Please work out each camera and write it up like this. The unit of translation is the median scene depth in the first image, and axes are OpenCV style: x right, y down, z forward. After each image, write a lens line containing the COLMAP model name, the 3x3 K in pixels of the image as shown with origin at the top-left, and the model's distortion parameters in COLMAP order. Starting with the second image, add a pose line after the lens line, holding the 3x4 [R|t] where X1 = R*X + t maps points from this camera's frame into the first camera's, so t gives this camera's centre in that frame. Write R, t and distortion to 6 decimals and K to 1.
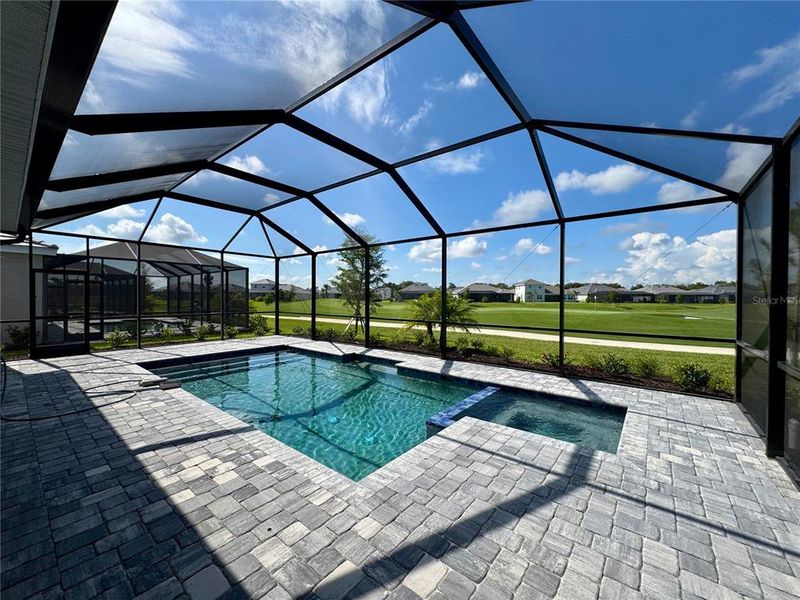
lens RADIAL K [[318.2, 0, 398.4], [0, 318.2, 299.0], [0, 0, 1]] dist [-0.001296, 0.000091]
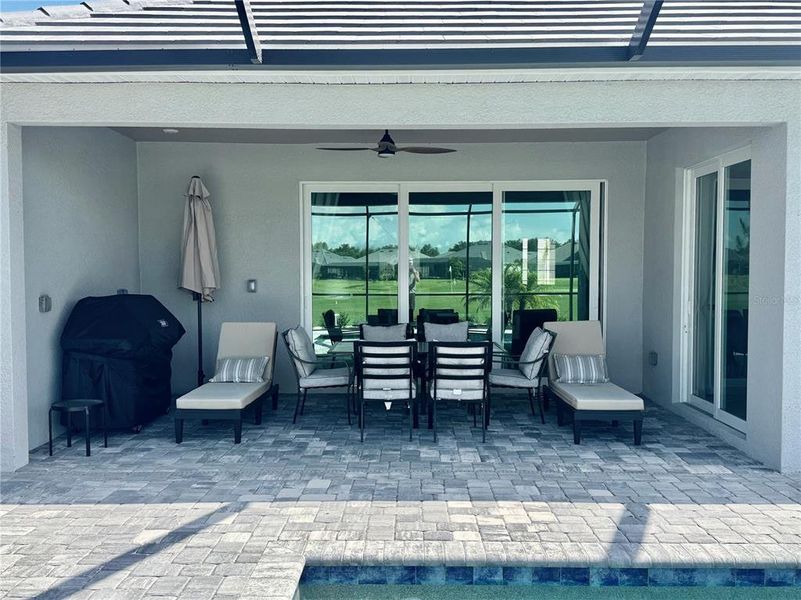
lens RADIAL K [[775.8, 0, 400.5], [0, 775.8, 300.0], [0, 0, 1]] dist [0.005883, 0.000353]
pose [[-0.780113, 0.015385, -0.625450, 0.683041], [-0.013317, 0.999063, 0.041185, -0.014336], [0.625497, 0.040458, -0.779177, 2.287095]]
